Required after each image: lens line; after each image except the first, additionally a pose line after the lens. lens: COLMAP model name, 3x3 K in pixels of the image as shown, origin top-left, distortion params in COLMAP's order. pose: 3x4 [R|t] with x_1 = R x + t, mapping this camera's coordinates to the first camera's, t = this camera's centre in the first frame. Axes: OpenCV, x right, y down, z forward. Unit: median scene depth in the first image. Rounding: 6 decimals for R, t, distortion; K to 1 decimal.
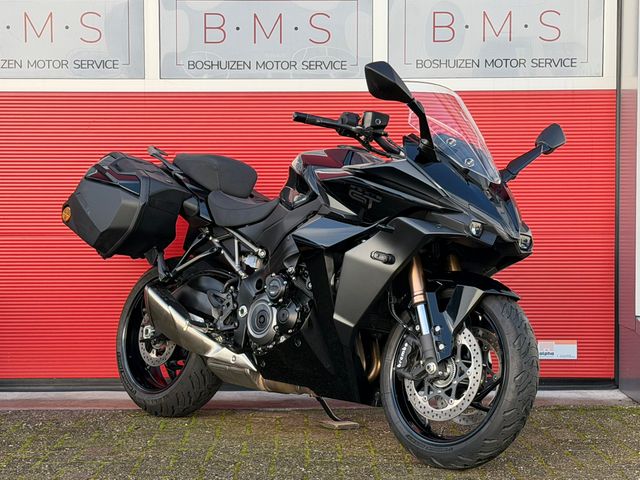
lens RADIAL K [[1426.1, 0, 316.4], [0, 1426.1, 254.0], [0, 0, 1]] dist [0.139567, 0.000000]
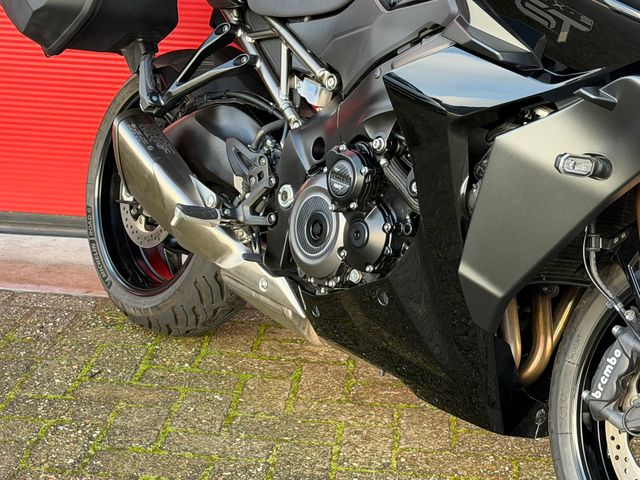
lens RADIAL K [[1426.1, 0, 308.4], [0, 1426.1, 251.7], [0, 0, 1]] dist [0.139567, 0.000000]
pose [[0.993496, 0.068139, -0.091228, 0.004811], [-0.044300, 0.969367, 0.241590, -0.065884], [0.104895, -0.235978, 0.966080, 0.509428]]
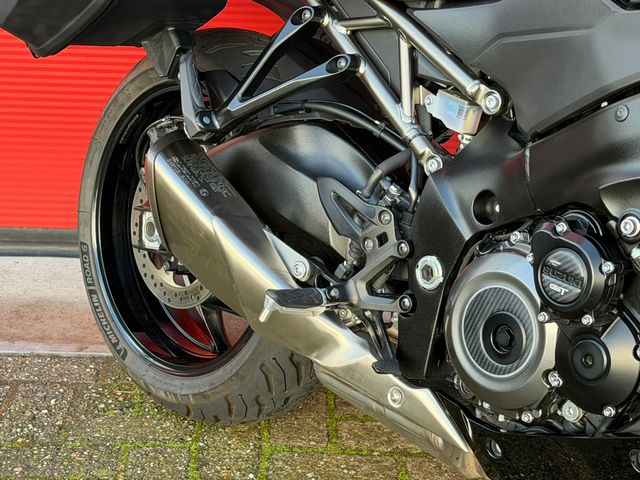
lens RADIAL K [[1426.1, 0, 308.1], [0, 1426.1, 248.1], [0, 0, 1]] dist [0.139567, 0.000000]
pose [[0.999655, 0.025564, 0.006076, -0.084980], [-0.026157, 0.946144, 0.322687, -0.078550], [0.002501, -0.322734, 0.946486, 0.684444]]
